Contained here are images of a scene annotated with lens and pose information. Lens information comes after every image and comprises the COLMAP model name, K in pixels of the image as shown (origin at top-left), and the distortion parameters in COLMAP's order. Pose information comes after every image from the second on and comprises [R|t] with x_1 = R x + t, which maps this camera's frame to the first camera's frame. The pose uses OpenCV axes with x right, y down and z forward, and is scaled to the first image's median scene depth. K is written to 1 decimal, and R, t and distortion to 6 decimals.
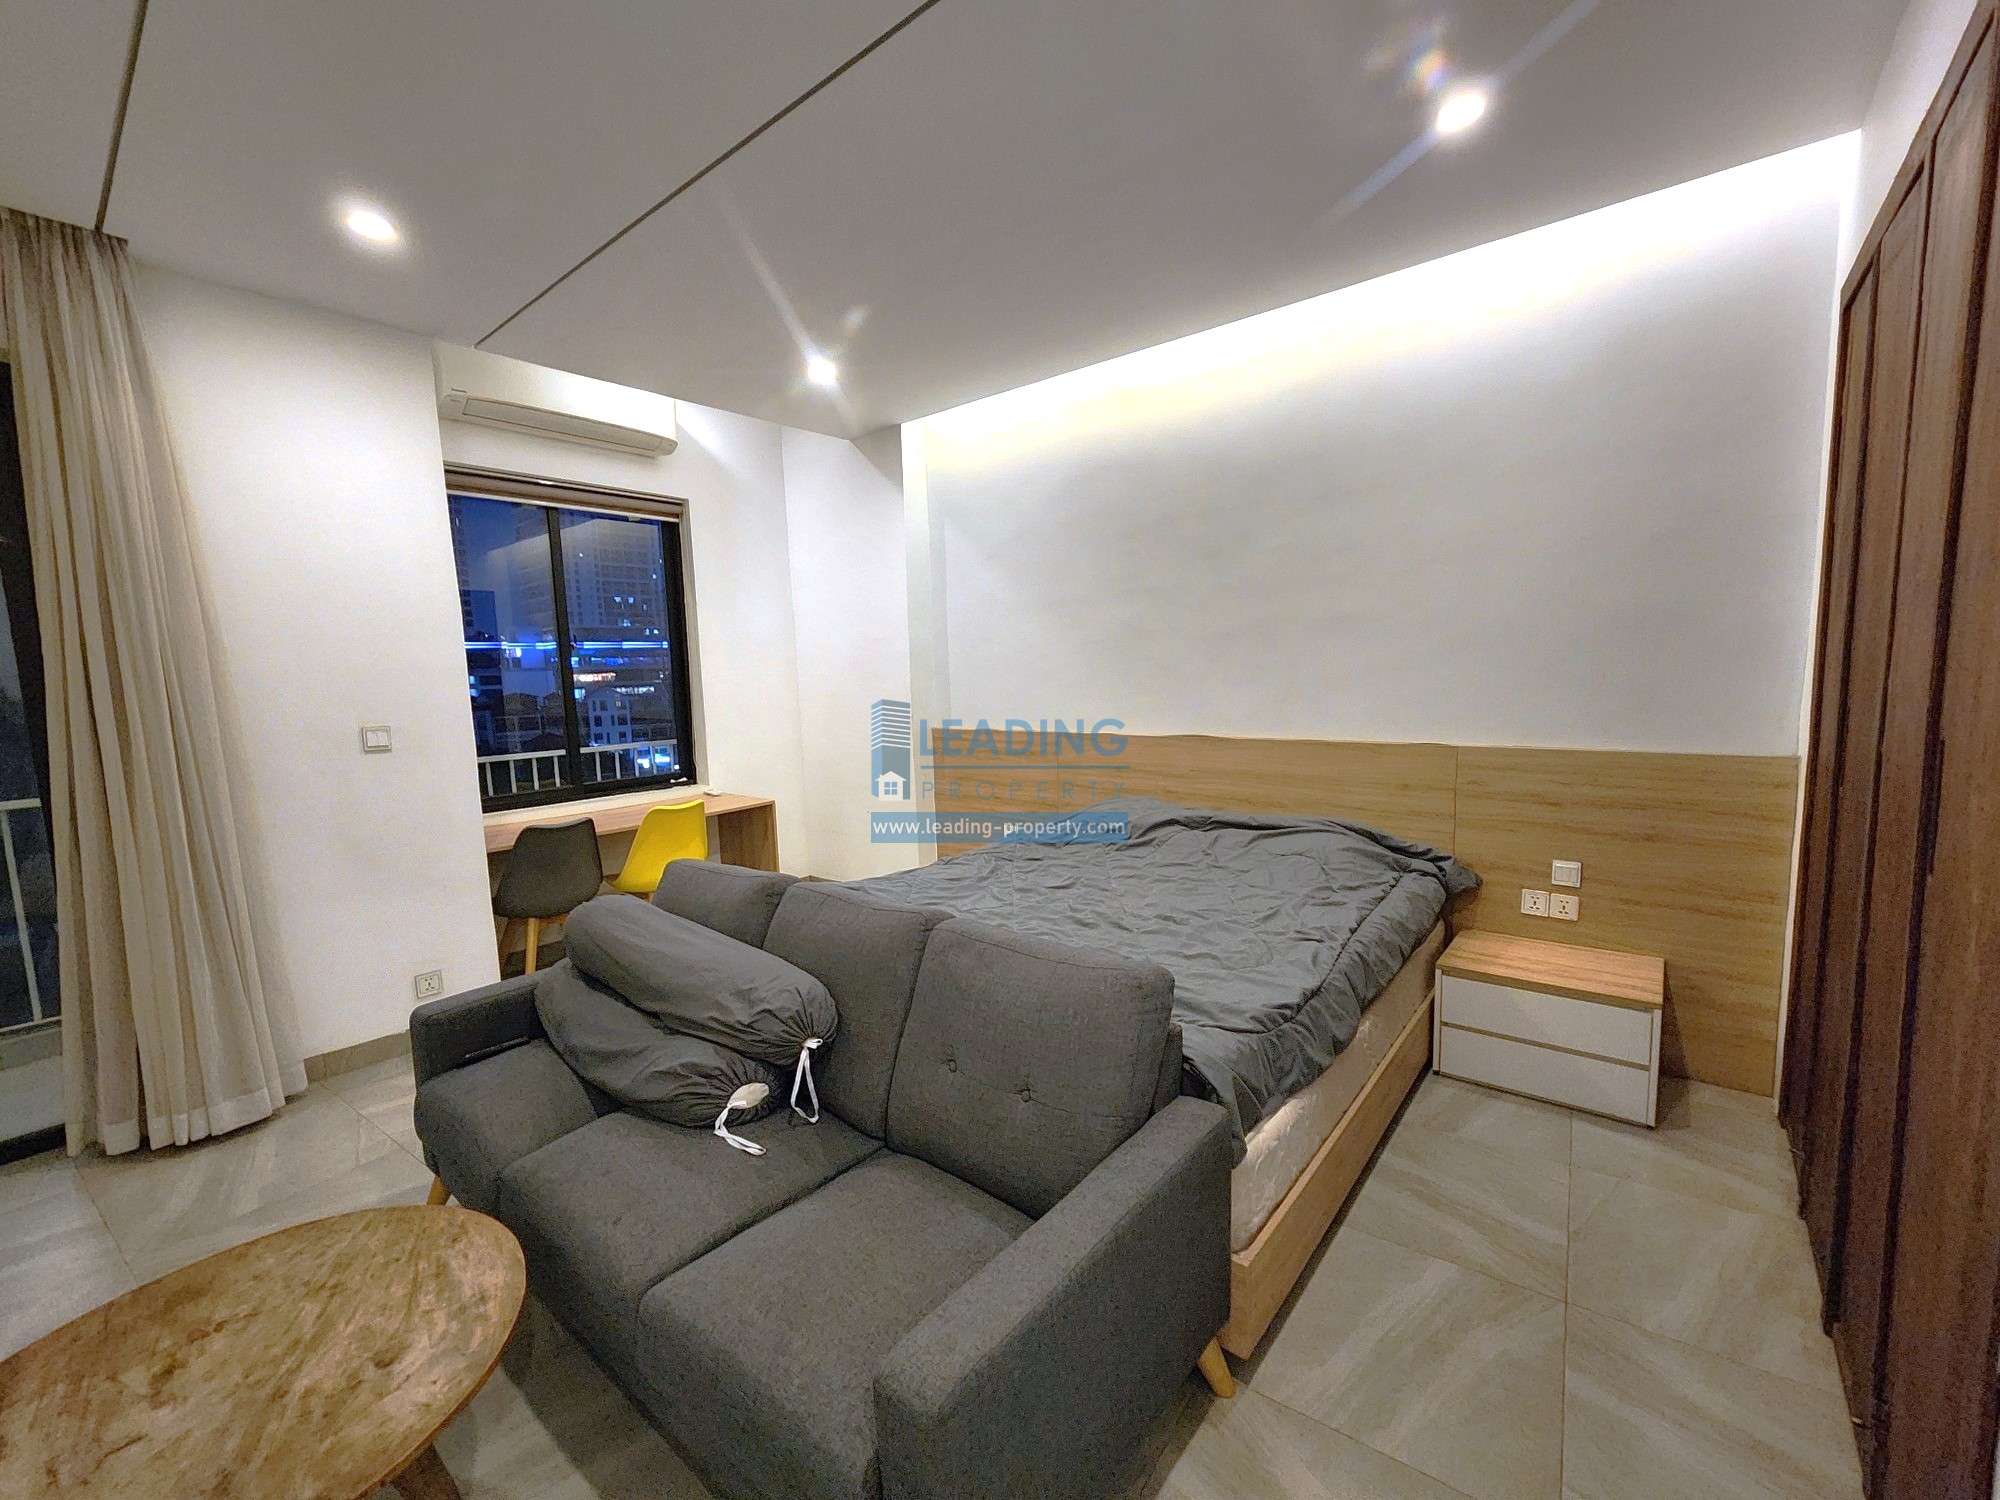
lens RADIAL K [[811.1, 0, 1006.3], [0, 811.1, 758.3], [0, 0, 1]] dist [0.002376, 0.000412]
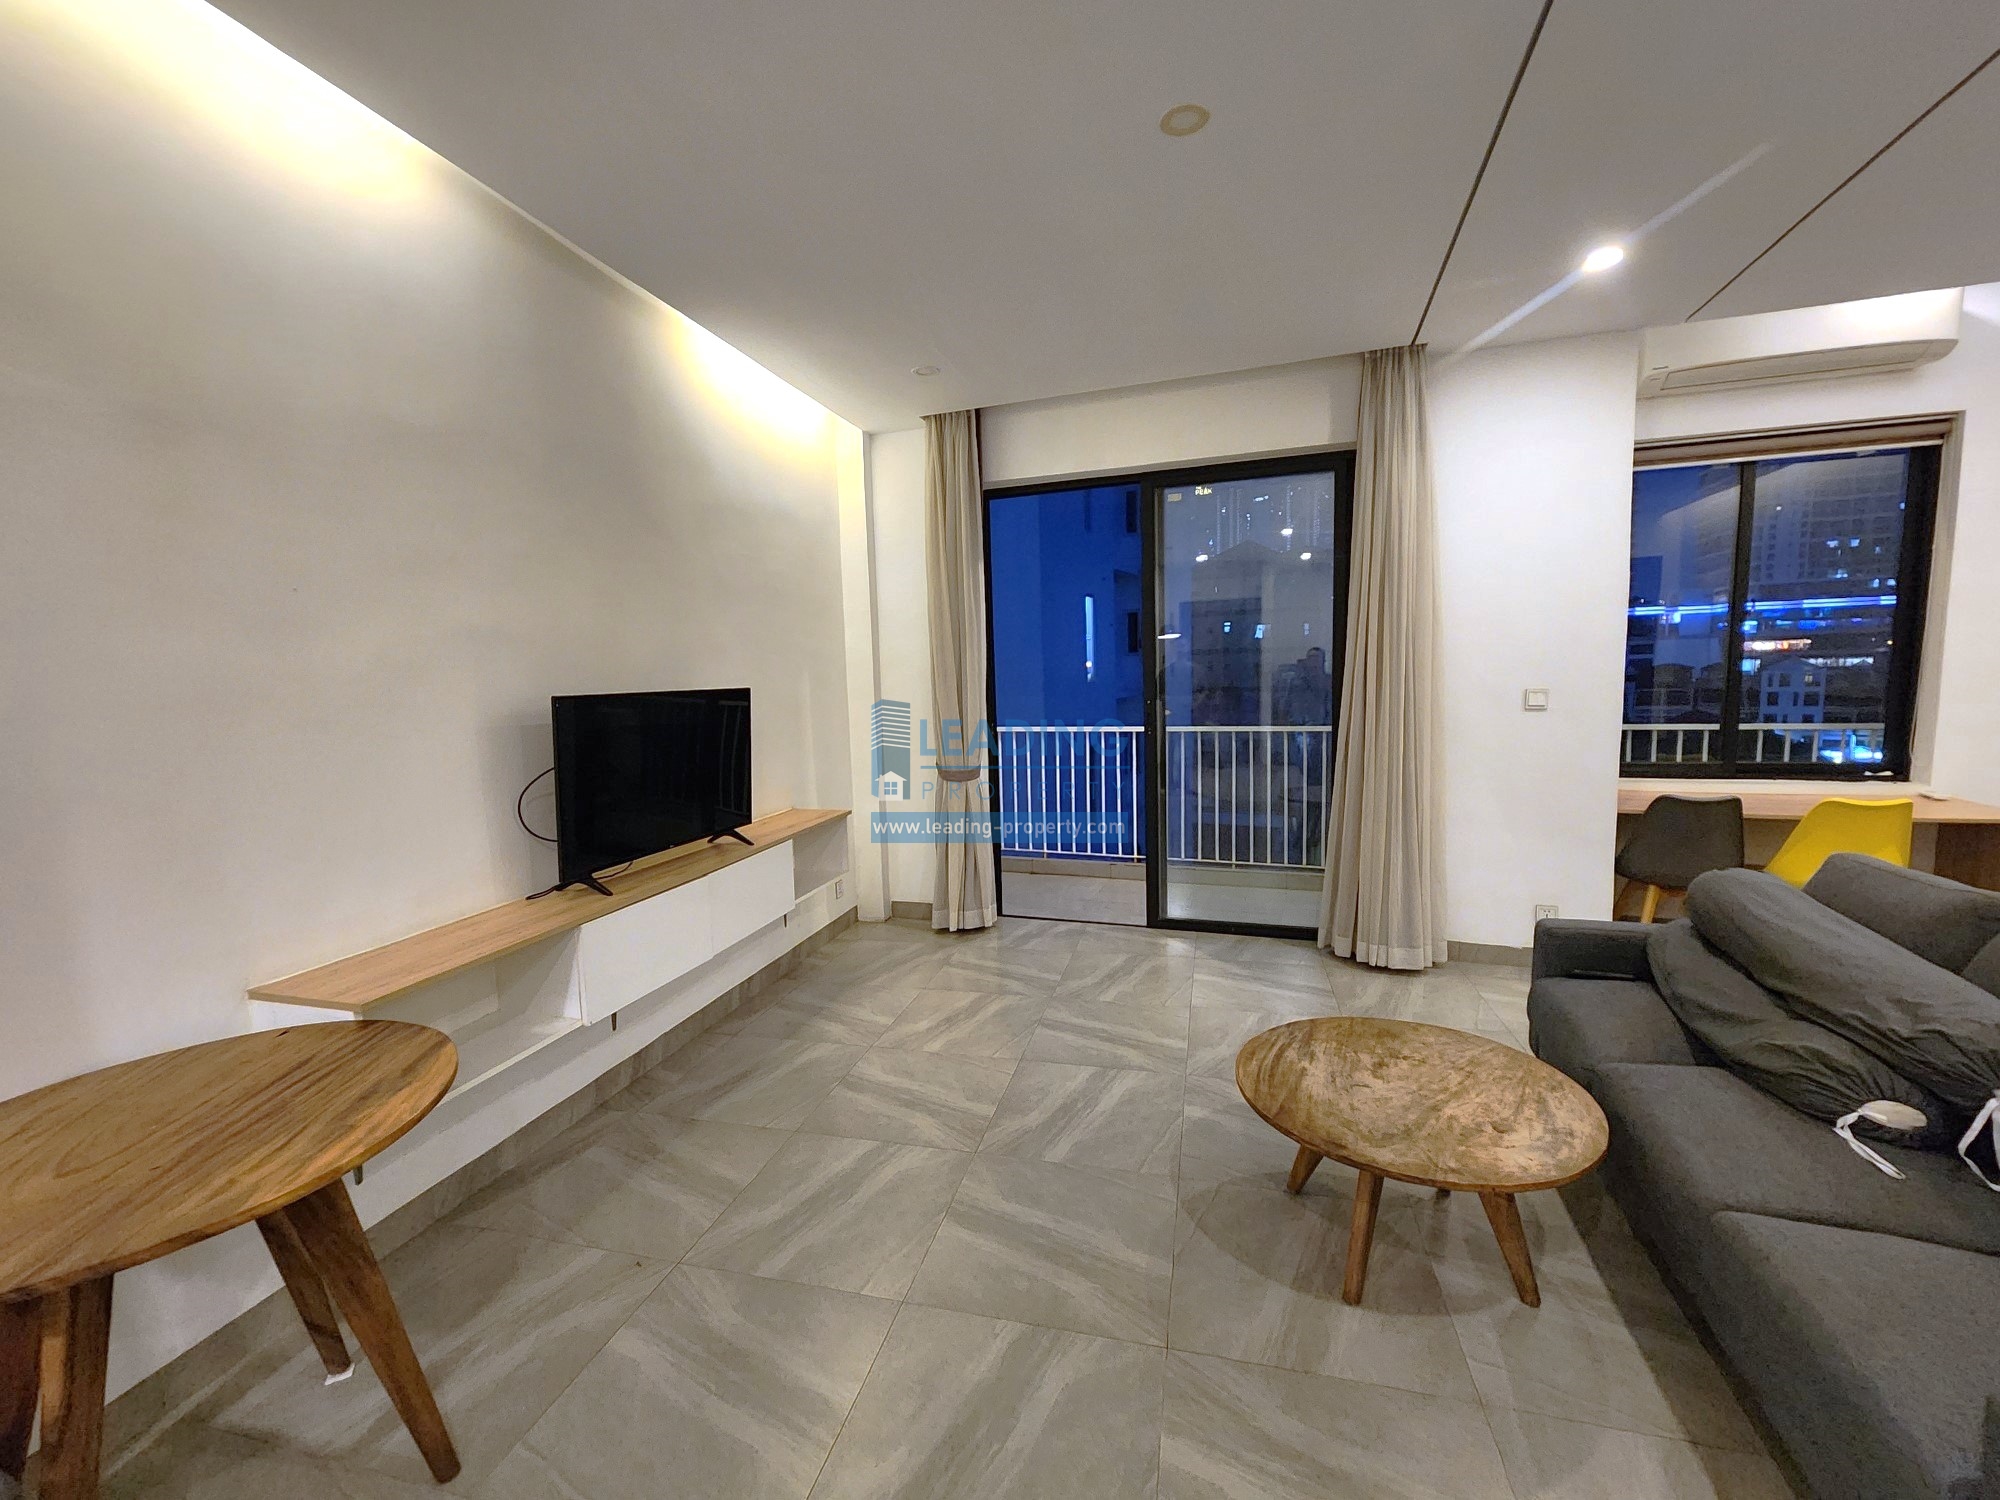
lens RADIAL K [[811.1, 0, 1006.3], [0, 811.1, 758.3], [0, 0, 1]] dist [0.002376, 0.000412]
pose [[0.342270, 0.123399, -0.931463, 0.083919], [-0.088209, 0.991180, 0.098898, 0.014871], [0.935452, 0.048314, 0.350137, -0.151909]]
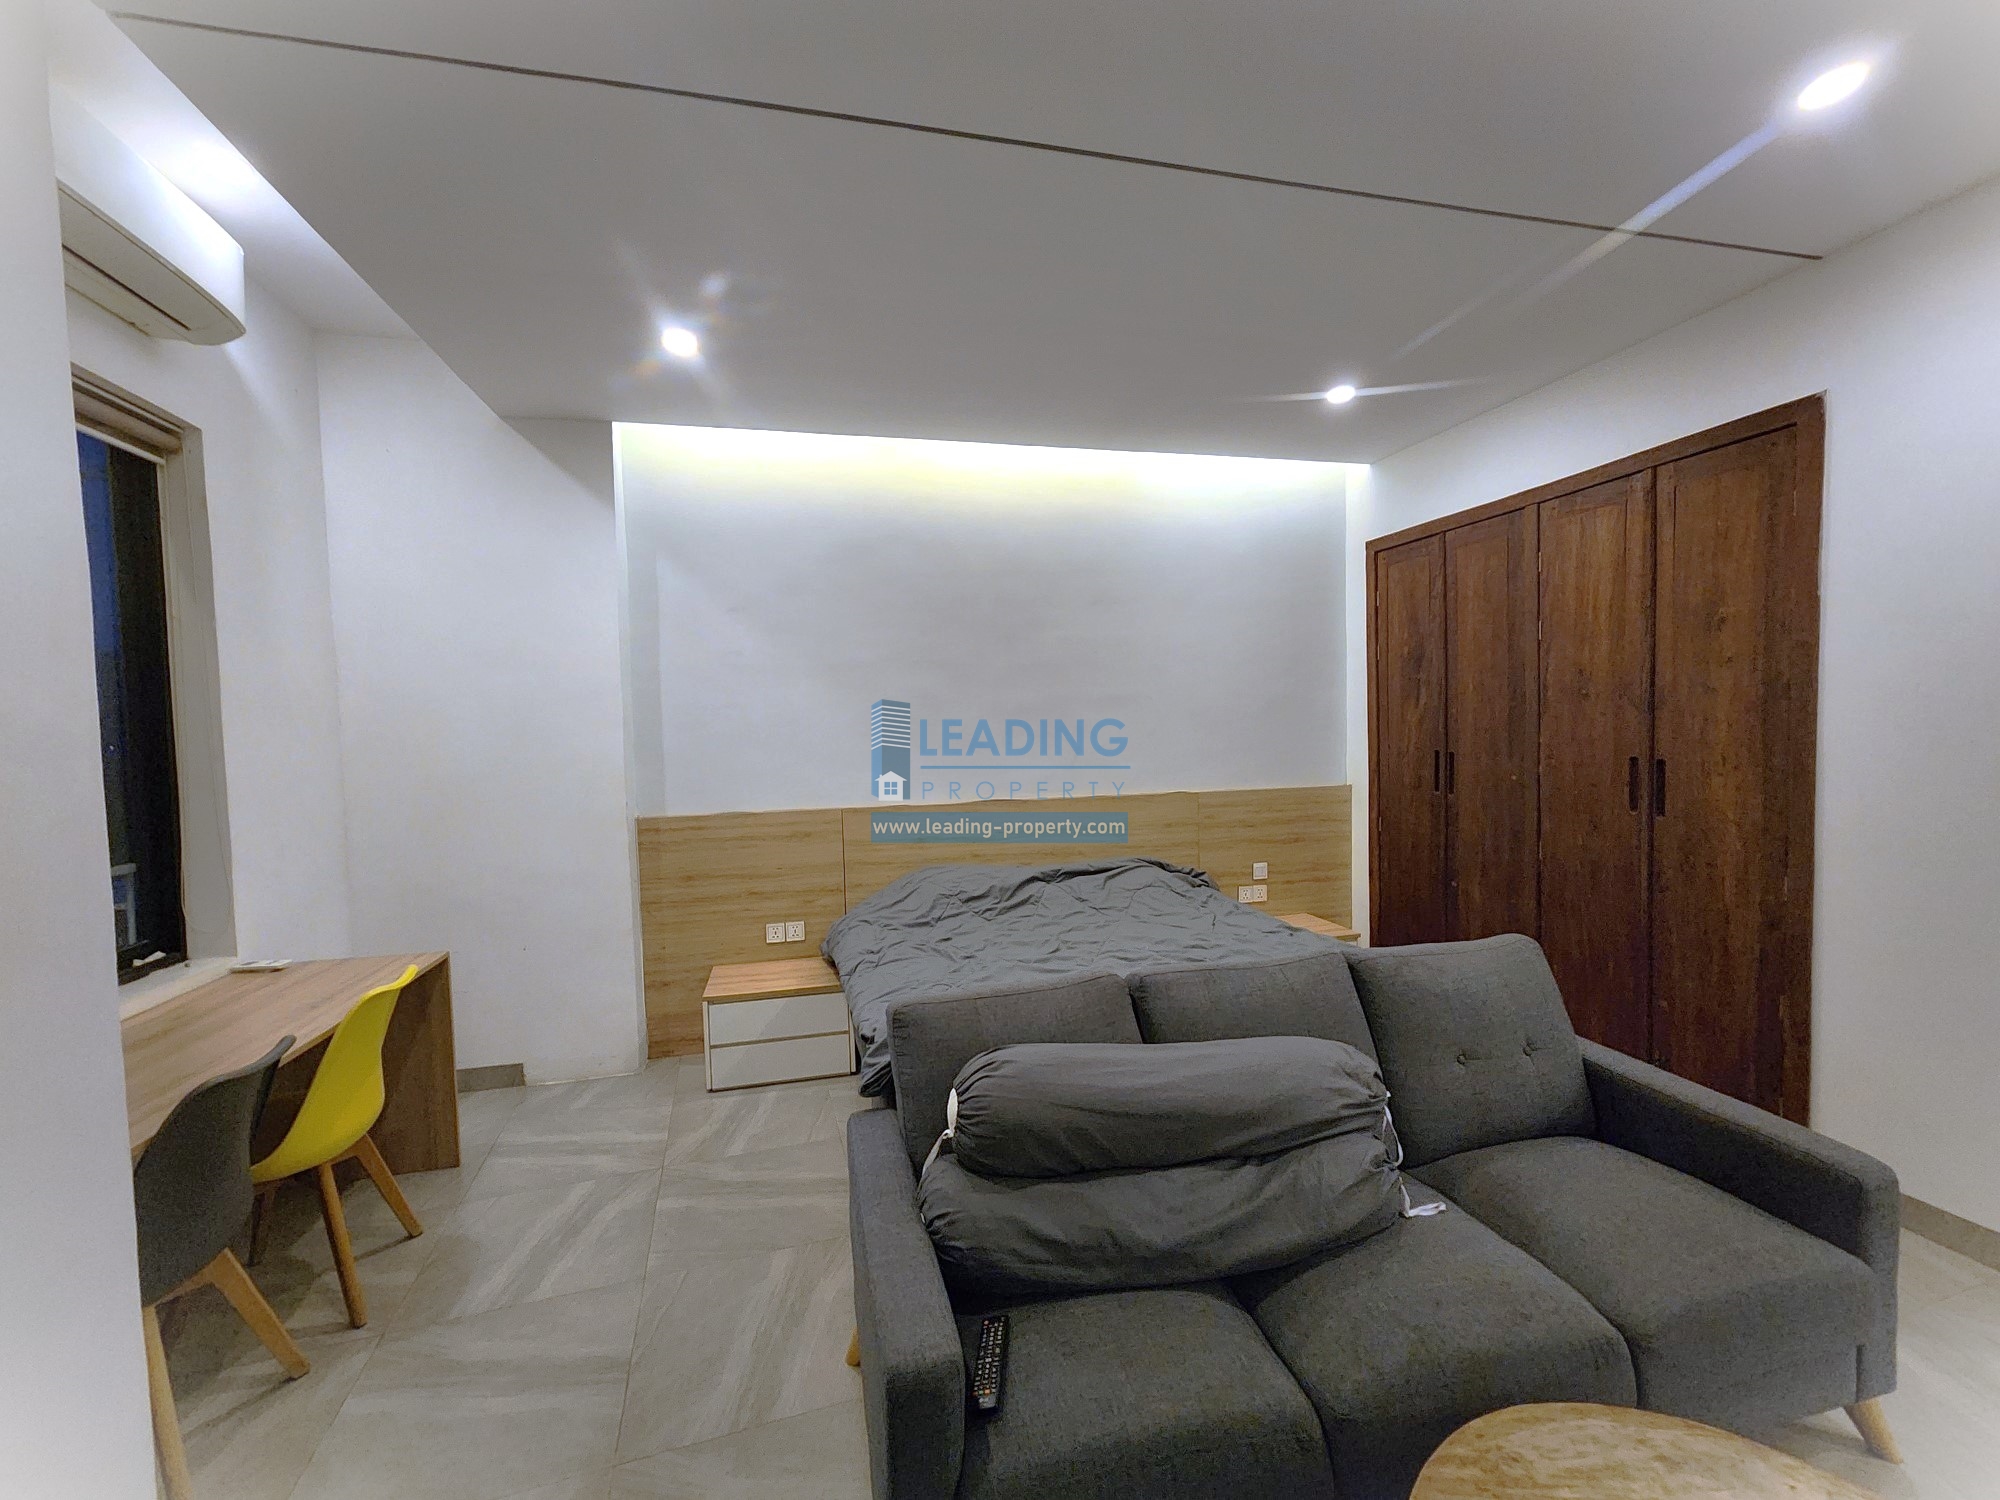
lens RADIAL K [[817.8, 0, 1006.7], [0, 817.8, 759.6], [0, 0, 1]] dist [0.003095, 0.000205]
pose [[0.599702, -0.017898, 0.800023, -0.842737], [0.092221, 0.994635, -0.046877, -0.038632], [-0.794892, 0.101891, 0.598135, 0.452279]]
